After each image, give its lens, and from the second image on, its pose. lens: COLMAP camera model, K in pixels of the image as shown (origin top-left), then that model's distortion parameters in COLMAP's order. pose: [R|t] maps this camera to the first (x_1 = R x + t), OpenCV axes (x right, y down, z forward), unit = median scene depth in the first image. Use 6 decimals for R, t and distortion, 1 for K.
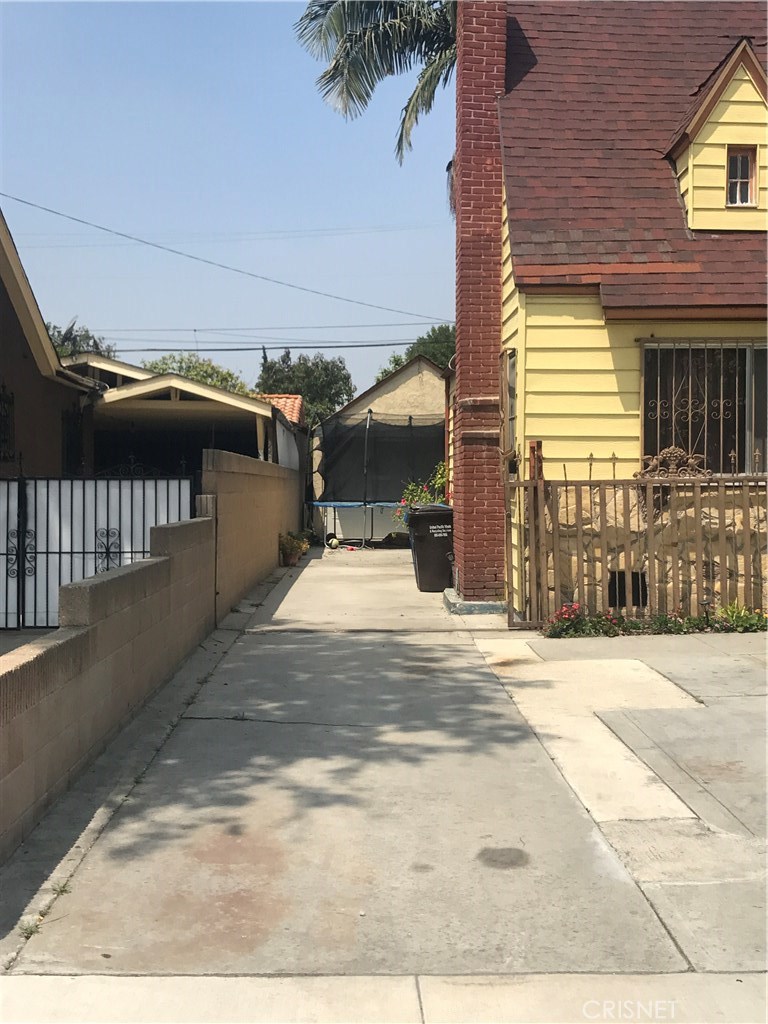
lens RADIAL K [[1461.4, 0, 382.3], [0, 1461.4, 507.9], [0, 0, 1]] dist [0.095273, 0.000000]
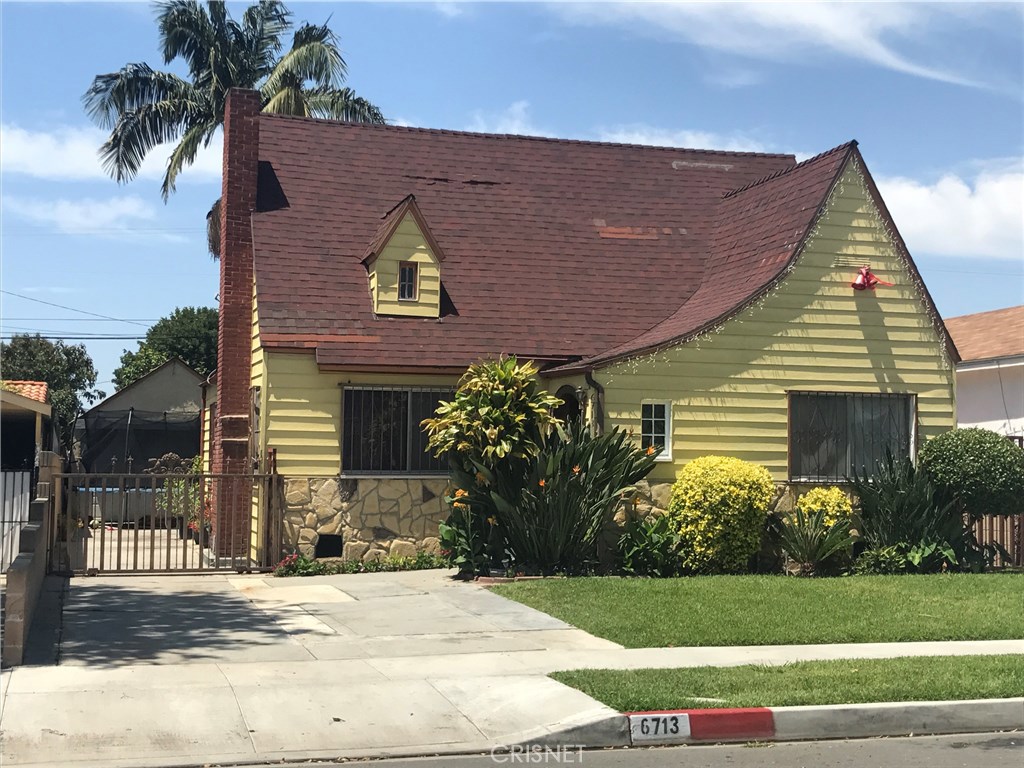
lens RADIAL K [[1558.7, 0, 509.9], [0, 1558.7, 374.9], [0, 0, 1]] dist [0.161157, 0.000000]
pose [[0.969086, 0.029909, 0.244903, -0.053228], [-0.010776, 0.996809, -0.079095, 0.004211], [-0.246488, 0.074011, 0.966316, -0.602155]]
